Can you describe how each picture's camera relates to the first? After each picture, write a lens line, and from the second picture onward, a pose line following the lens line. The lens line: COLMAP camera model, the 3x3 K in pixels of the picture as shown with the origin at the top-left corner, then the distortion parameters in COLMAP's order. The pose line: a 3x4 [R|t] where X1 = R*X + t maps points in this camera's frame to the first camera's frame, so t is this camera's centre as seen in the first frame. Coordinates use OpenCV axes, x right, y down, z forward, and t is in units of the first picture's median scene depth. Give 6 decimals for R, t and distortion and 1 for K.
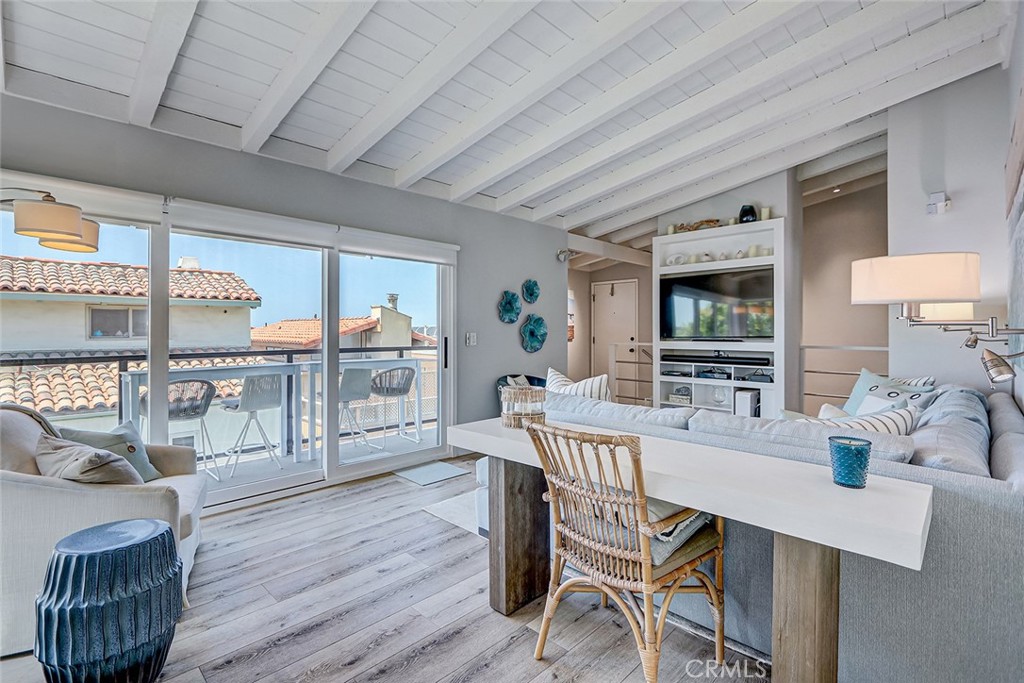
lens RADIAL K [[469.7, 0, 501.8], [0, 469.7, 343.3], [0, 0, 1]] dist [0.010645, -0.008243]
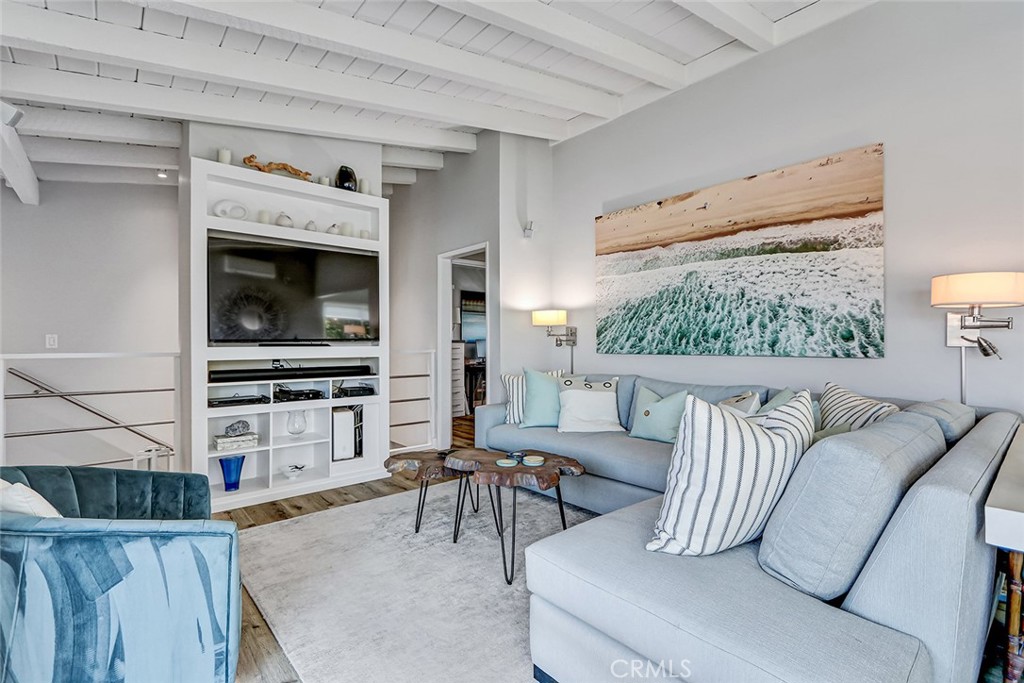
lens RADIAL K [[469.7, 0, 501.8], [0, 469.7, 343.3], [0, 0, 1]] dist [0.010645, -0.008243]
pose [[0.091405, 0.001391, 0.995813, -0.217168], [0.026015, 0.999654, -0.003784, 0.002311], [-0.995474, 0.026252, 0.091337, 0.684473]]
